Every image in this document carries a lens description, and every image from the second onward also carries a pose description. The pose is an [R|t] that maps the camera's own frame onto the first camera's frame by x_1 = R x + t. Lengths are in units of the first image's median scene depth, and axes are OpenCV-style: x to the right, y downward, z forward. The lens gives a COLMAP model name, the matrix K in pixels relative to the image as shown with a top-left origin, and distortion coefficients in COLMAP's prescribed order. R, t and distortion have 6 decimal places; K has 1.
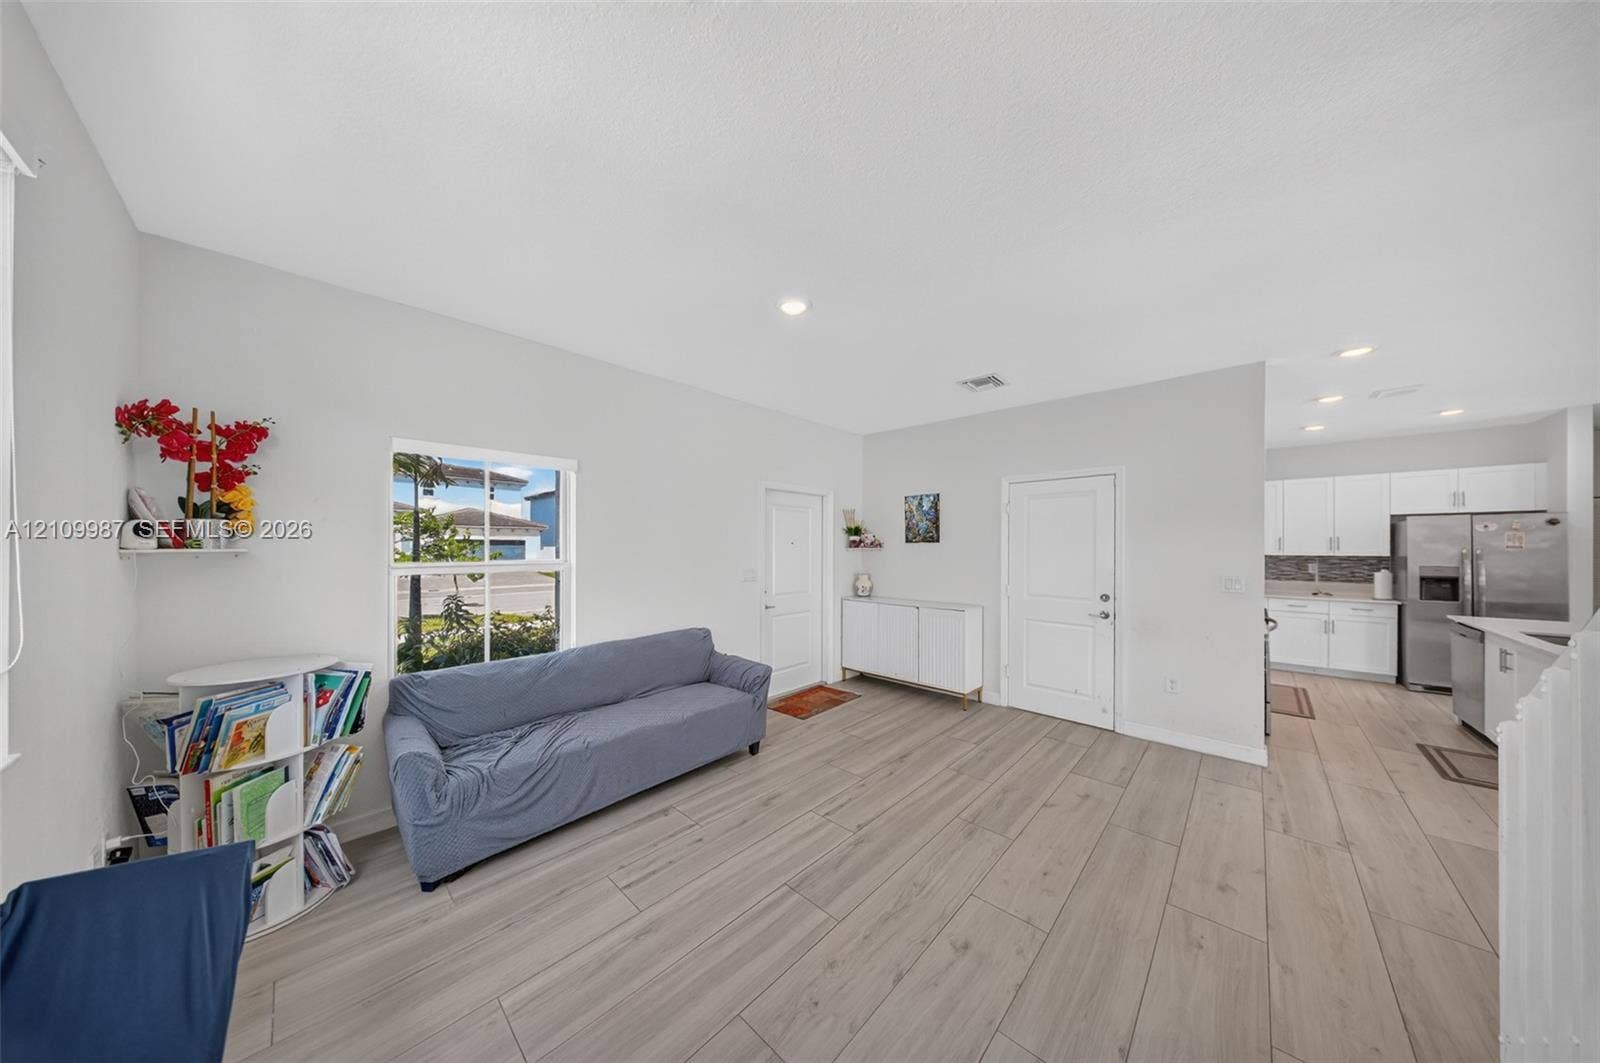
lens RADIAL K [[486.1, 0, 803.3], [0, 486.1, 542.8], [0, 0, 1]] dist [0.013389, -0.000135]
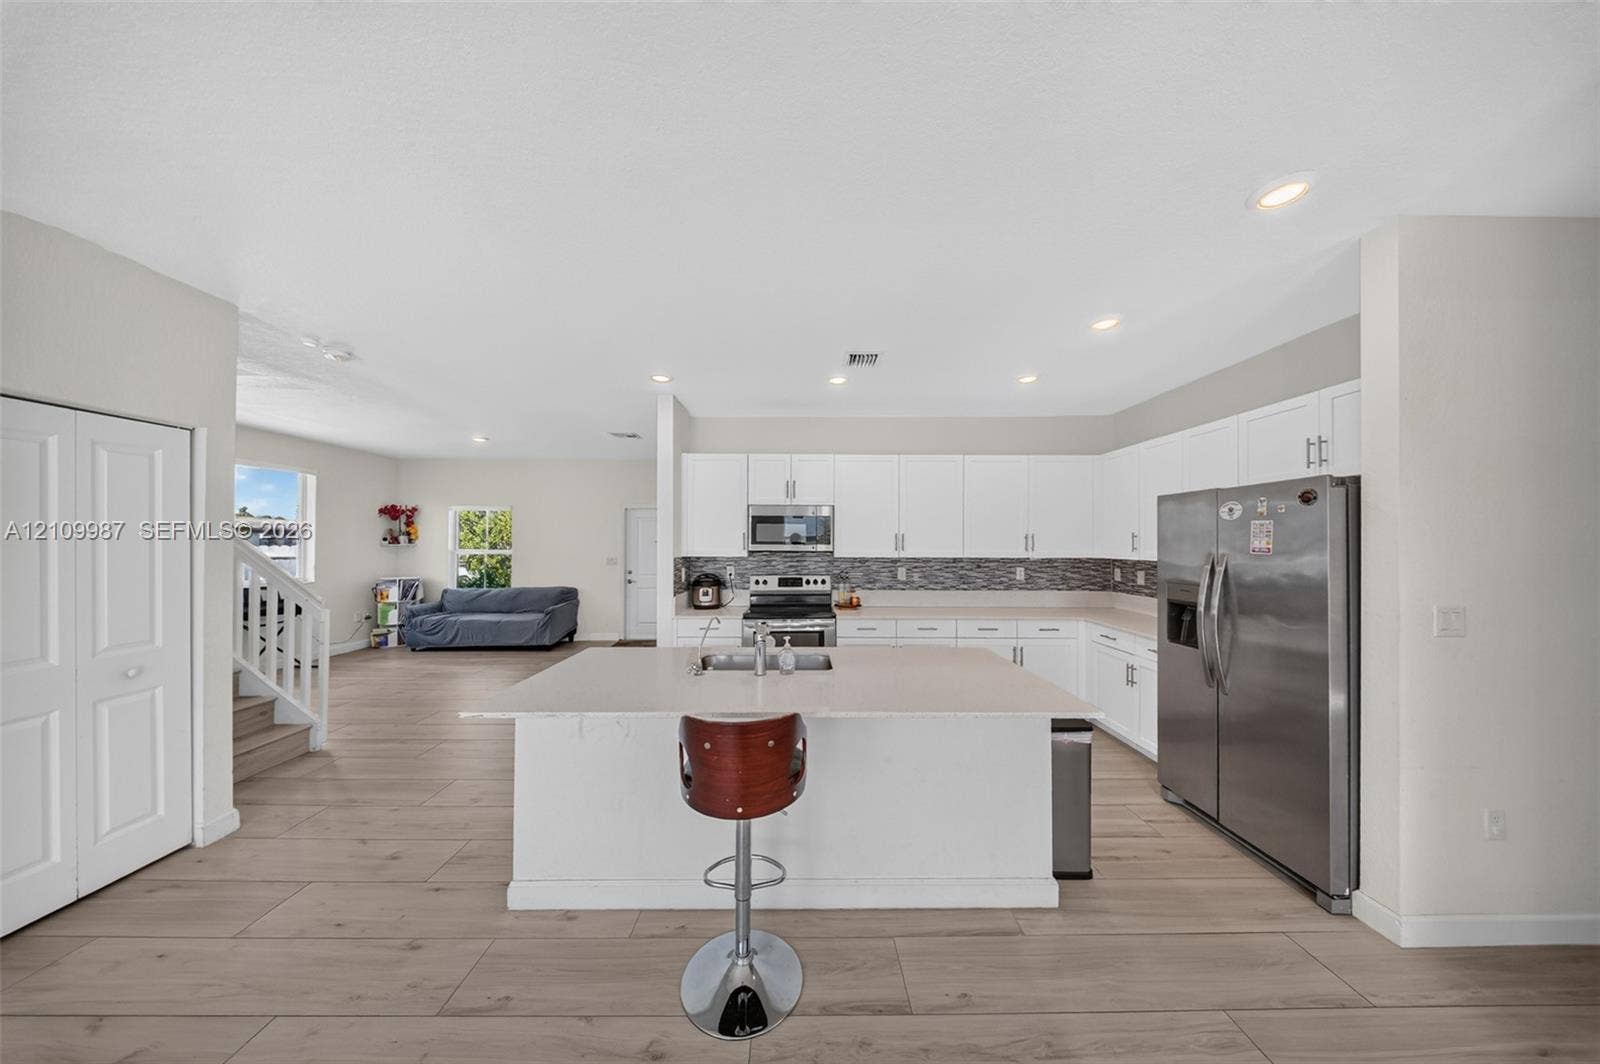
lens RADIAL K [[486.1, 0, 803.6], [0, 486.1, 543.9], [0, 0, 1]] dist [0.013389, -0.000135]
pose [[0.686511, 0.005540, -0.727098, 3.047574], [0.010216, 0.999799, 0.017263, -0.020287], [0.727047, -0.019280, 0.686317, 0.611492]]
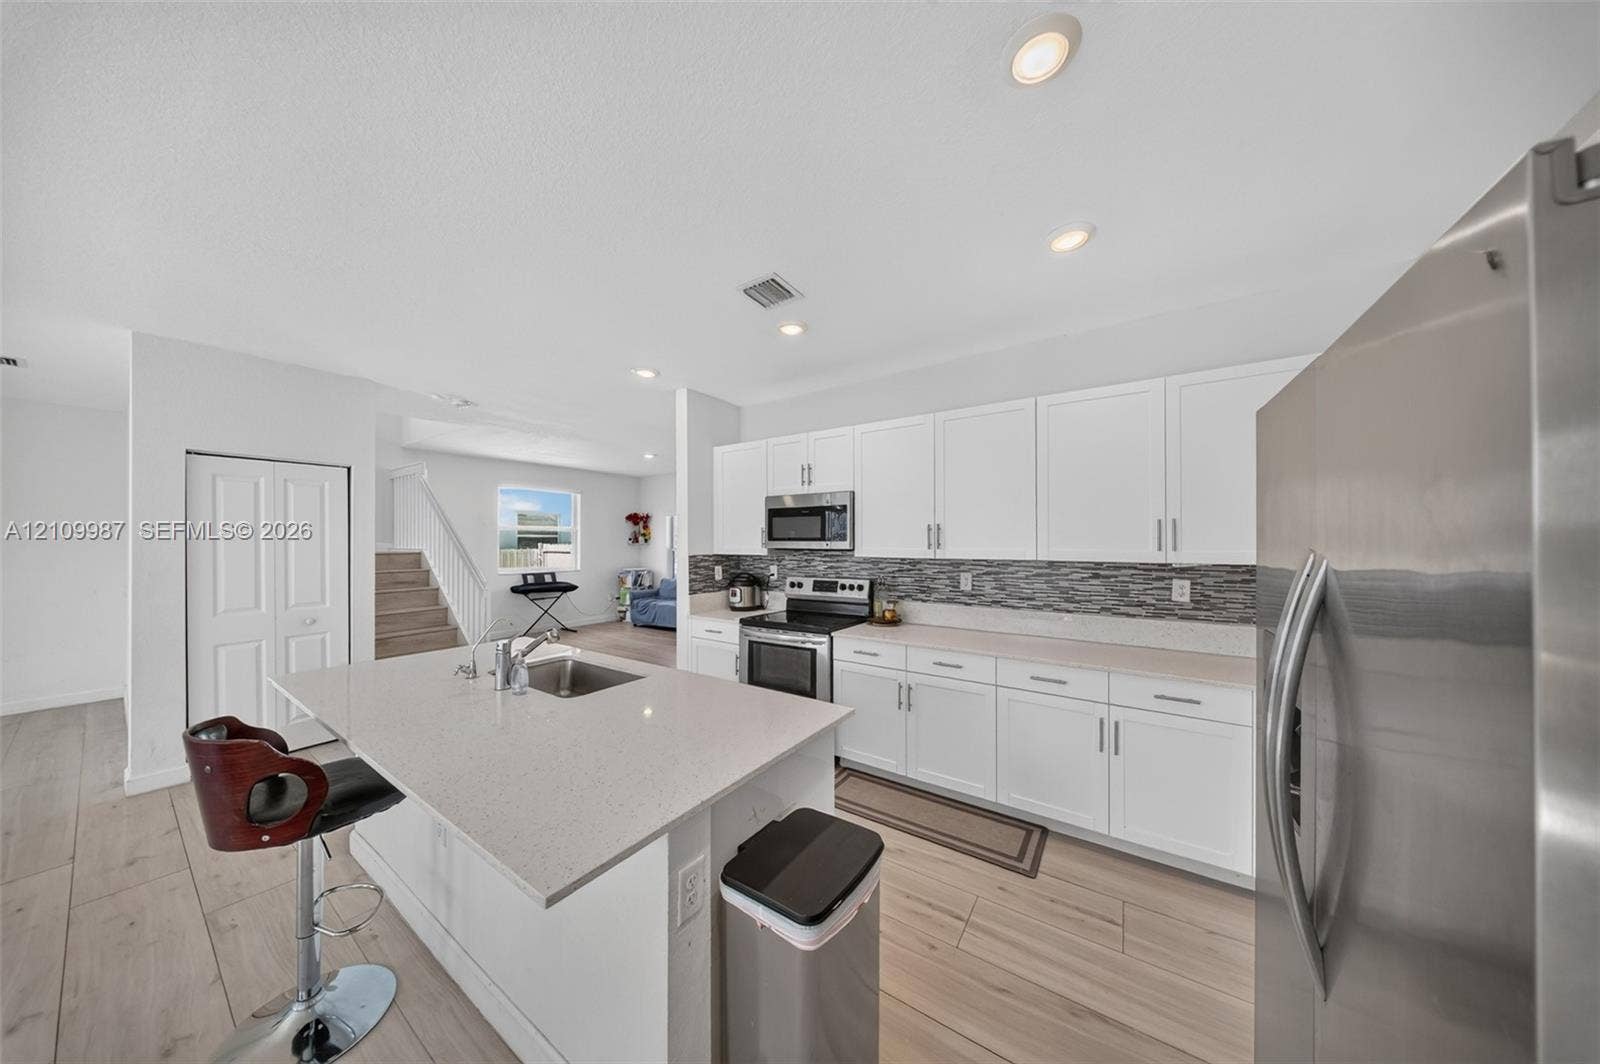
lens RADIAL K [[486.1, 0, 796.3], [0, 486.1, 537.7], [0, 0, 1]] dist [0.013389, -0.000135]
pose [[0.145807, -0.007342, -0.989286, 3.198848], [0.021201, 0.999766, -0.004295, 0.009387], [0.989086, -0.020348, 0.145929, 1.614072]]
